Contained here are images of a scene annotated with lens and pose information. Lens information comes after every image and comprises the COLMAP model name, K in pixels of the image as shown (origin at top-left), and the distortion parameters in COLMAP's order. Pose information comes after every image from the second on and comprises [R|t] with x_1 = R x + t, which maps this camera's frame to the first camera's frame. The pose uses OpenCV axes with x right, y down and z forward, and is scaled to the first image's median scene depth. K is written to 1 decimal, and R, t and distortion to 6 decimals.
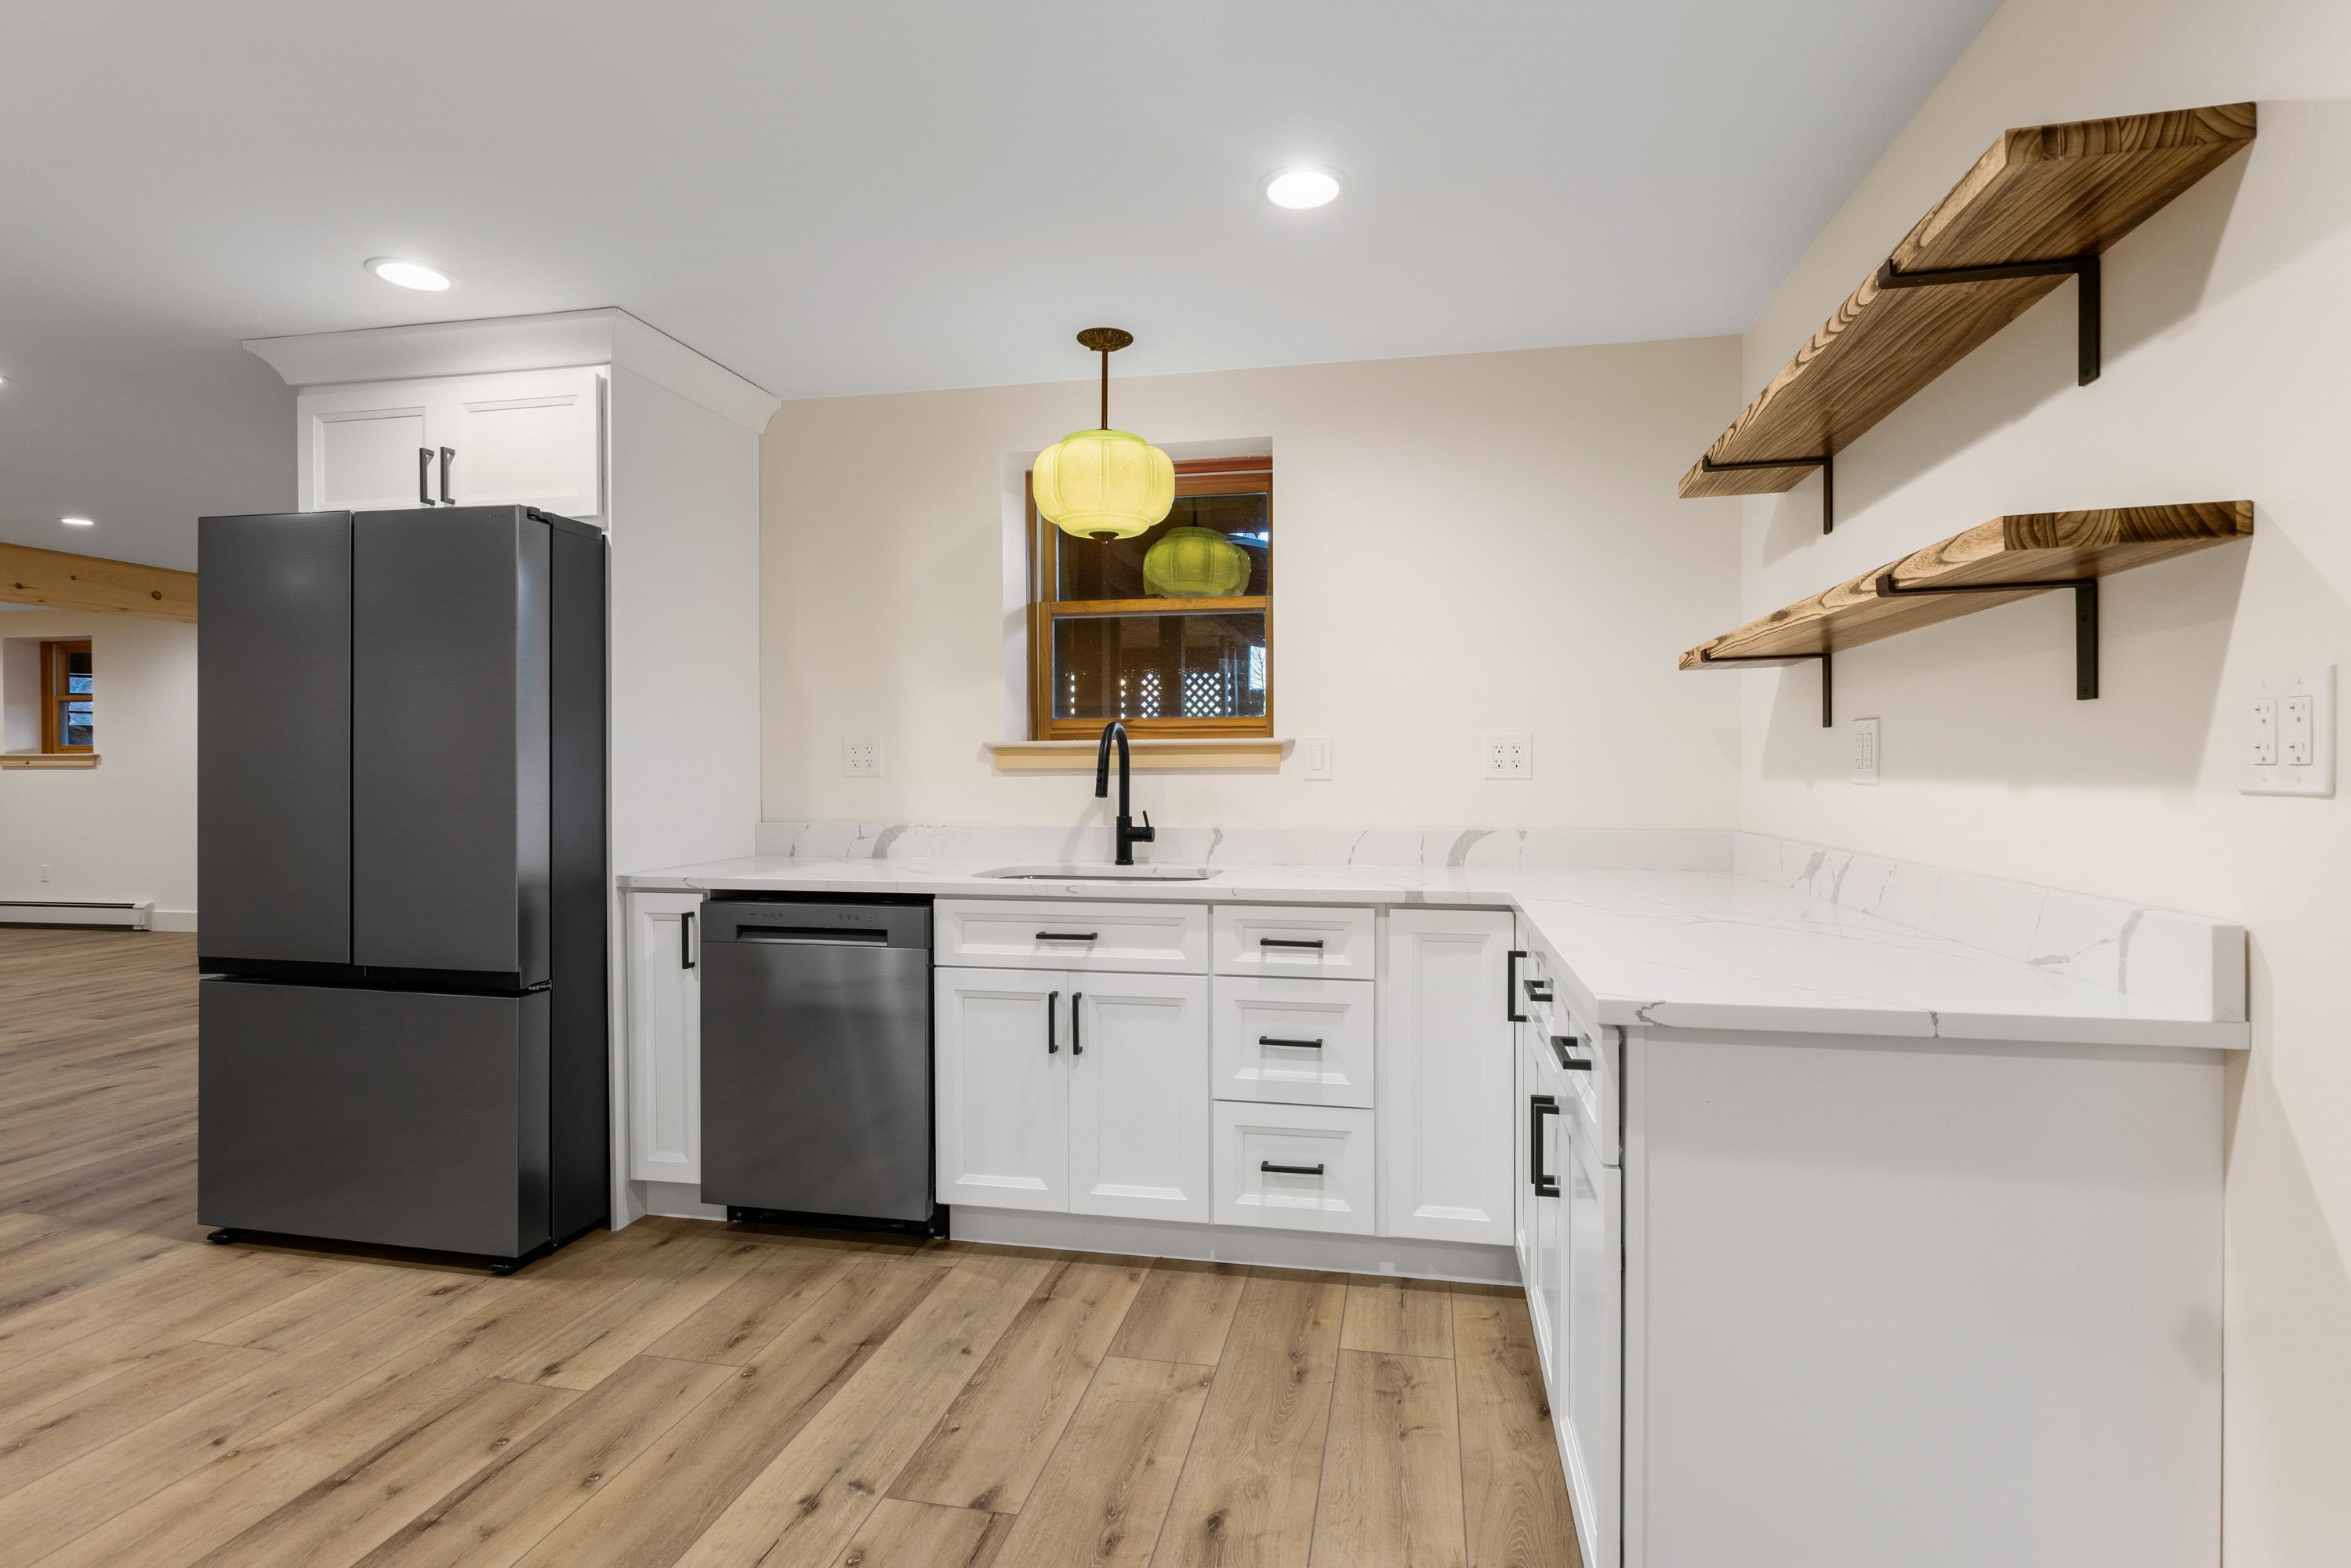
lens RADIAL K [[1138.5, 0, 1175.5], [0, 1138.5, 784.0], [0, 0, 1]] dist [-0.000982, 0.001057]
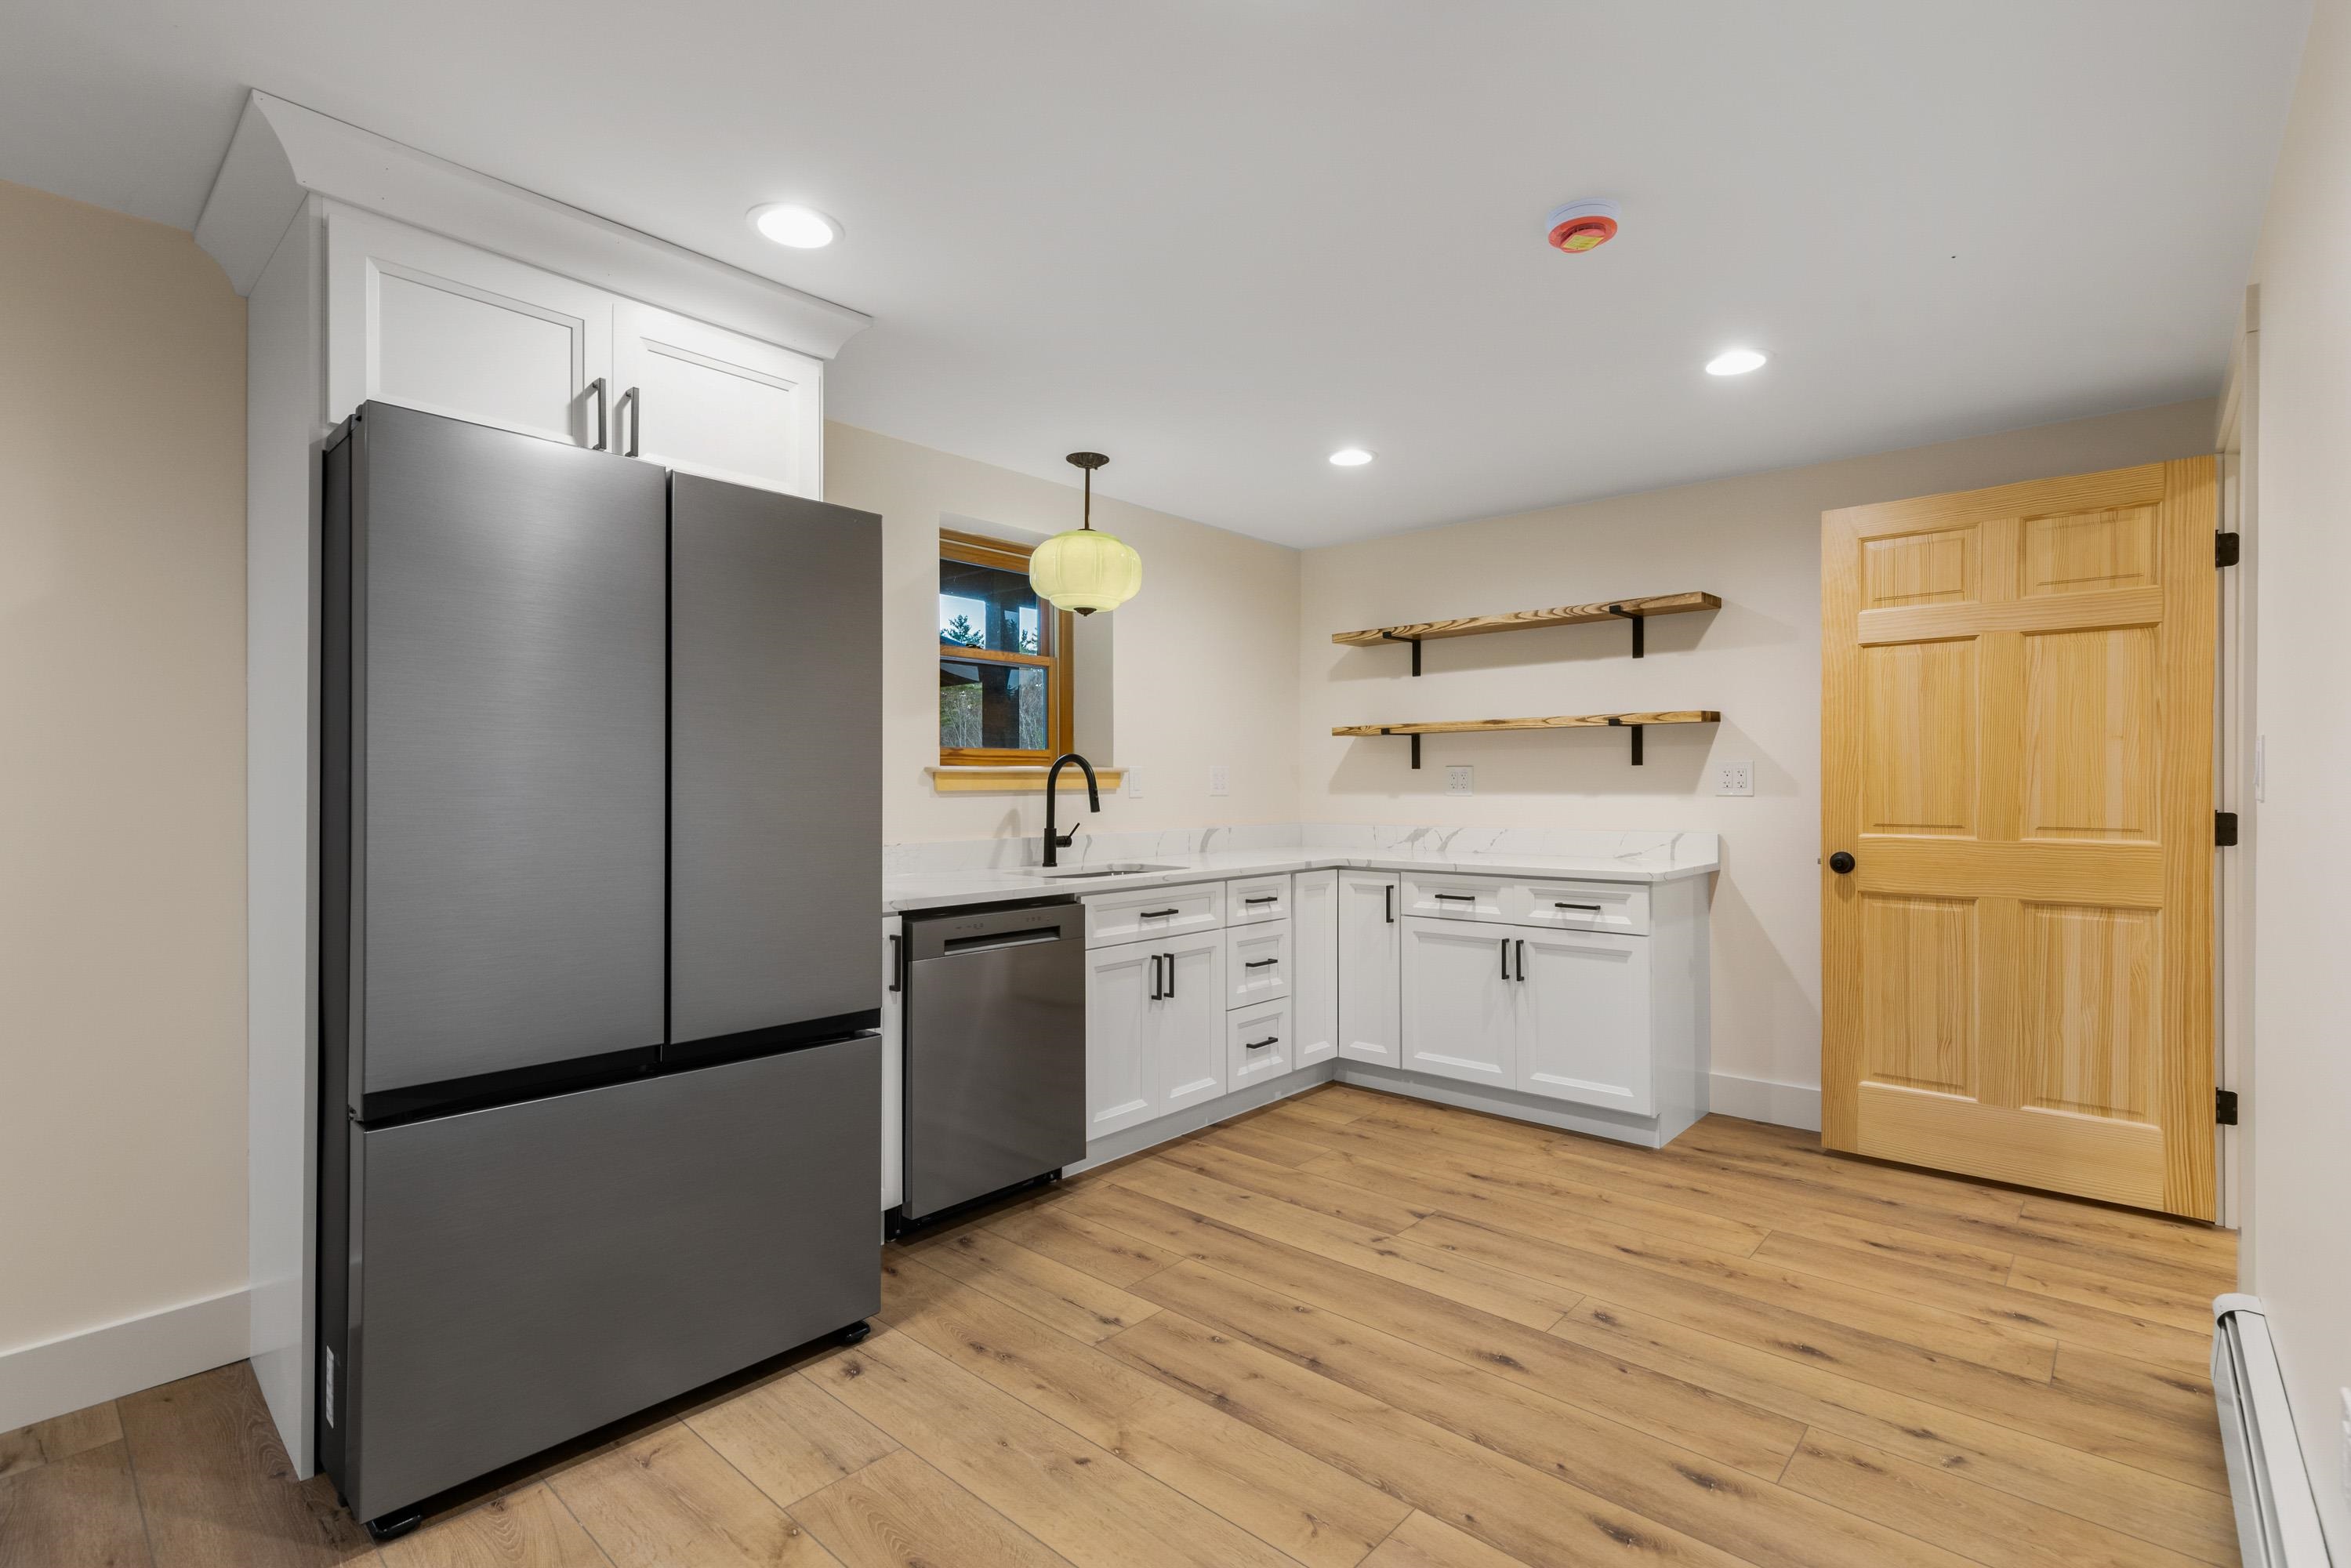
lens RADIAL K [[1092.8, 0, 1175.5], [0, 1092.8, 784.0], [0, 0, 1]] dist [0.005701, 0.000215]
pose [[0.506061, 0.001155, 0.862497, -1.278590], [0.011747, 0.999897, -0.008232, -0.010594], [-0.862418, 0.014297, 0.505996, 0.335078]]
